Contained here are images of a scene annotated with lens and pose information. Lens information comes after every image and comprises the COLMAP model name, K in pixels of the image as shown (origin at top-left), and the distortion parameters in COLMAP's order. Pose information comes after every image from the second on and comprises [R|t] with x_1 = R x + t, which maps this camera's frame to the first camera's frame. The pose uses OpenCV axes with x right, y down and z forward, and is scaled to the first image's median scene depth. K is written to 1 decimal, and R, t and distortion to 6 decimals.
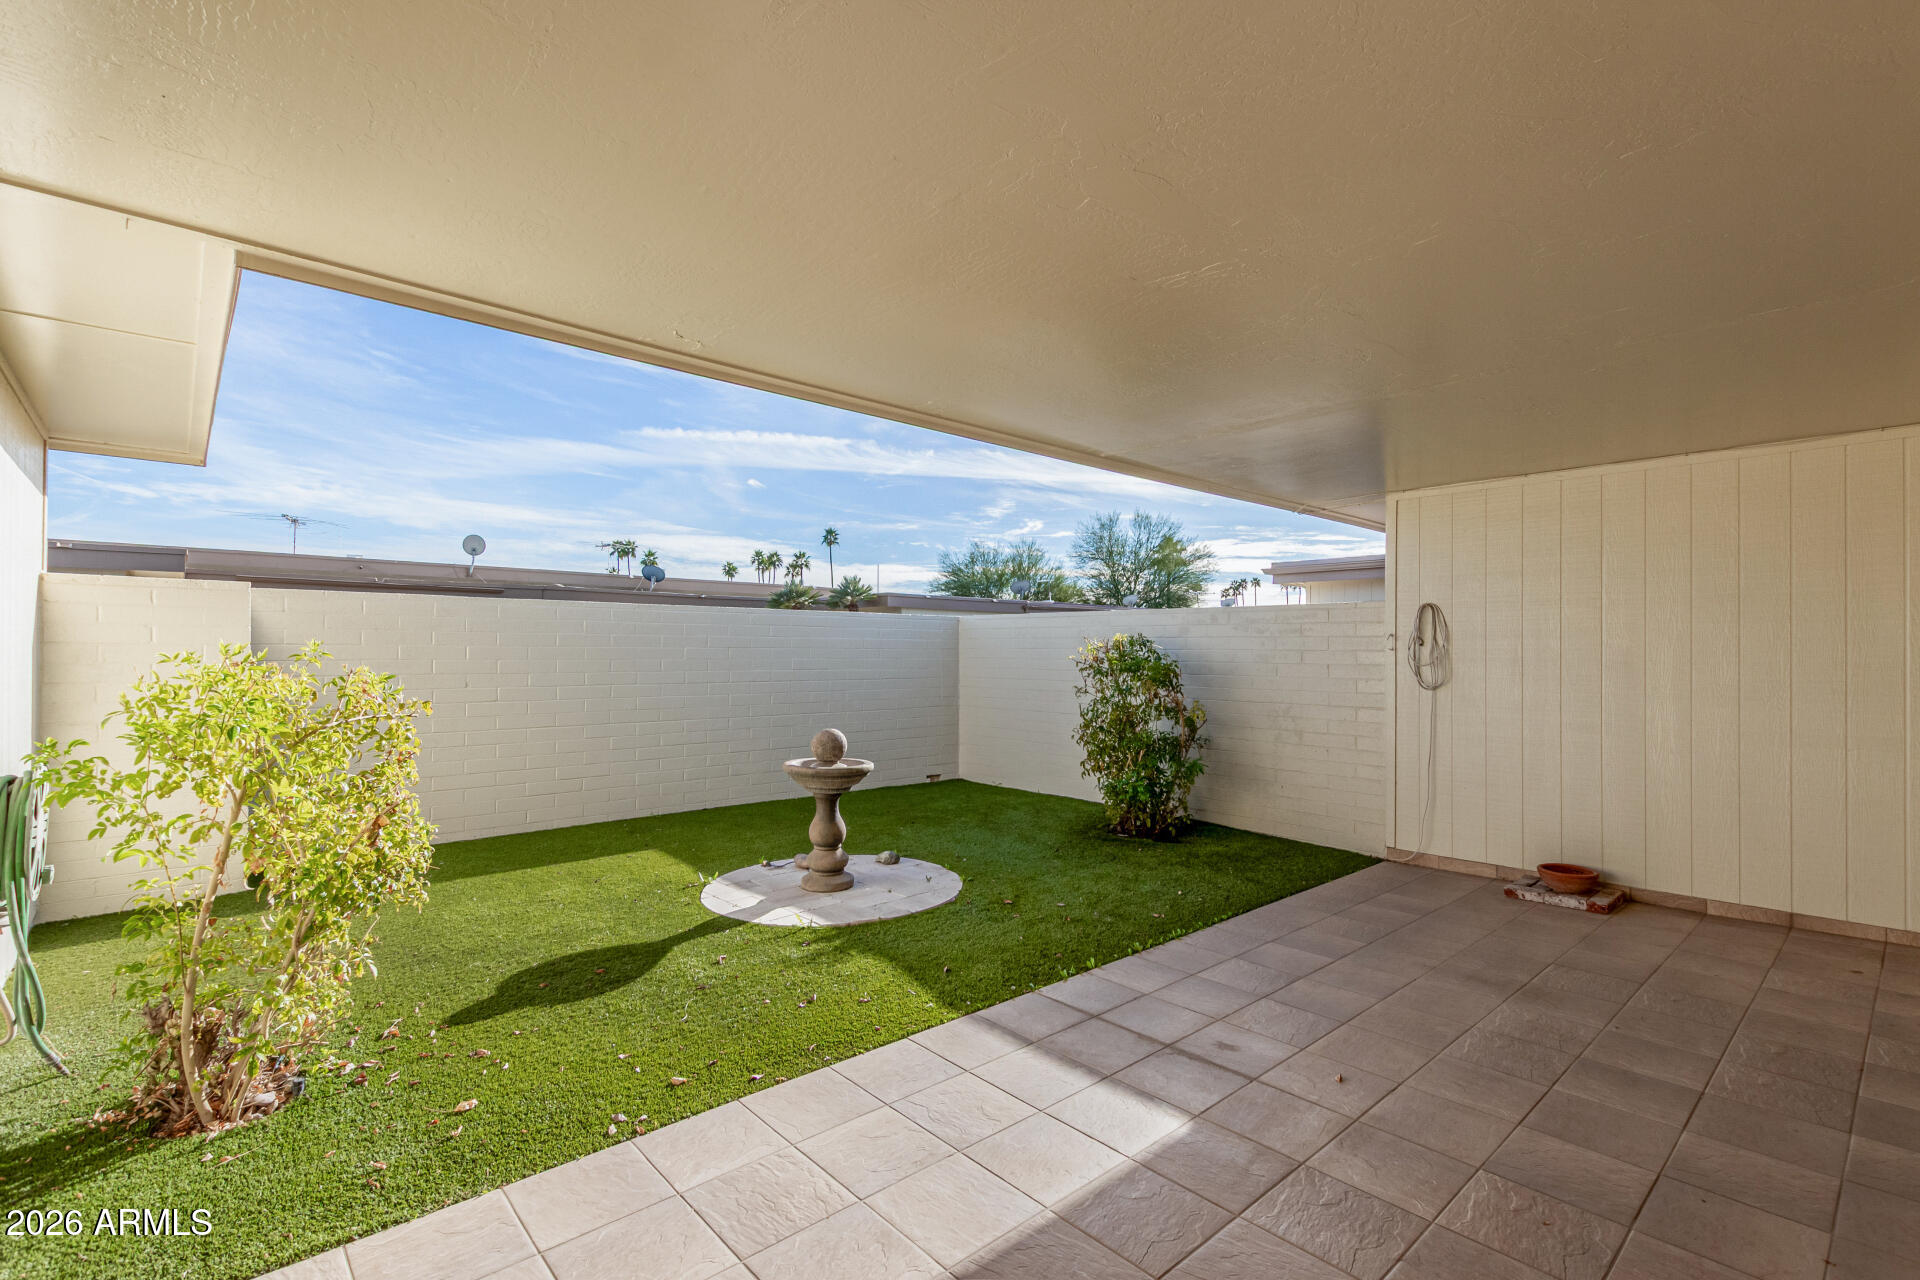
lens RADIAL K [[882.9, 0, 961.3], [0, 882.9, 651.7], [0, 0, 1]] dist [0.029362, -0.013185]
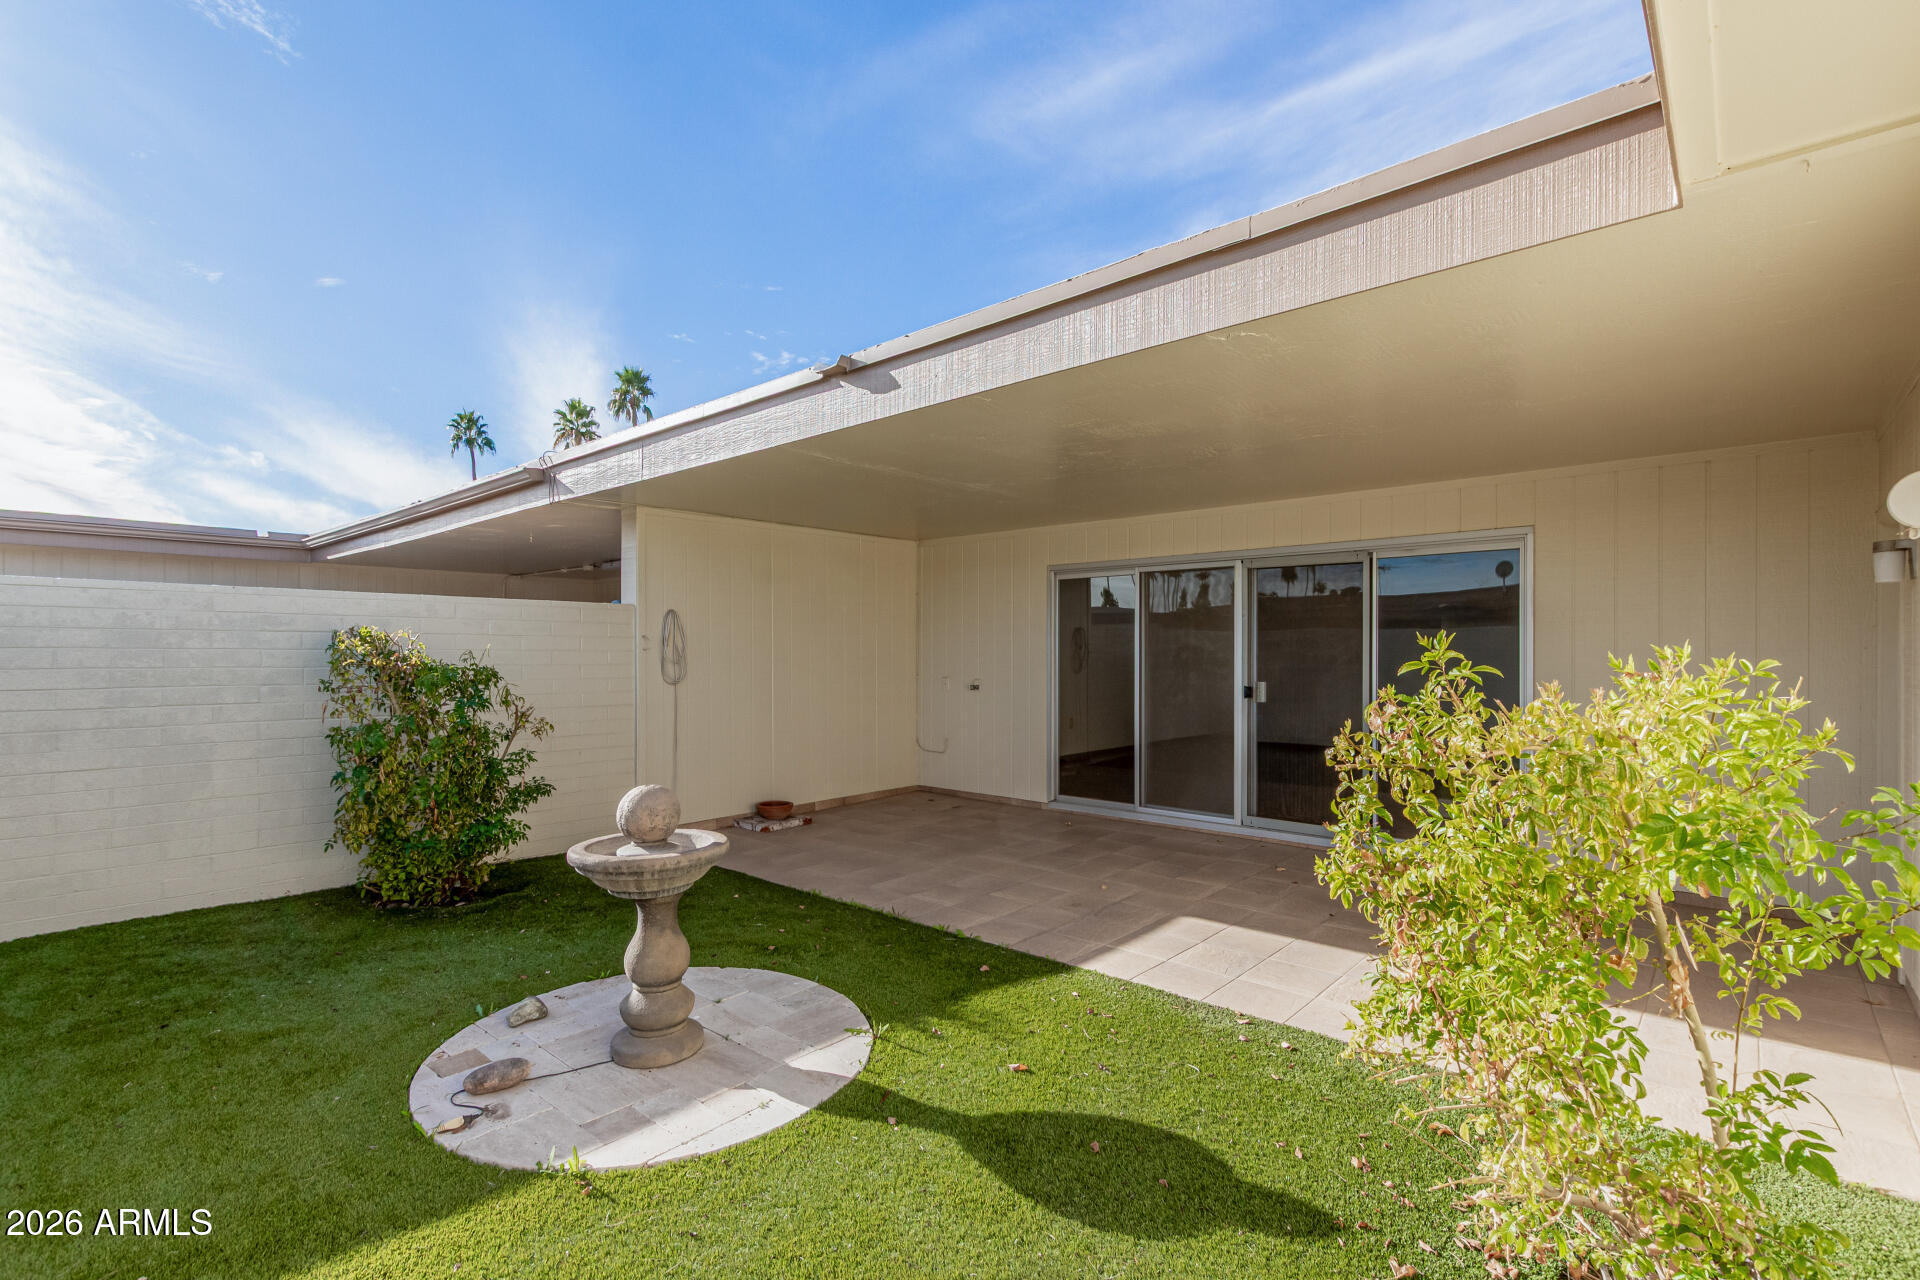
lens RADIAL K [[882.9, 0, 961.3], [0, 882.9, 651.7], [0, 0, 1]] dist [0.029362, -0.013185]
pose [[-0.104125, -0.006027, 0.994546, -0.798189], [0.003667, 0.999973, 0.006444, -0.006072], [-0.994557, 0.004318, -0.104101, 0.895034]]
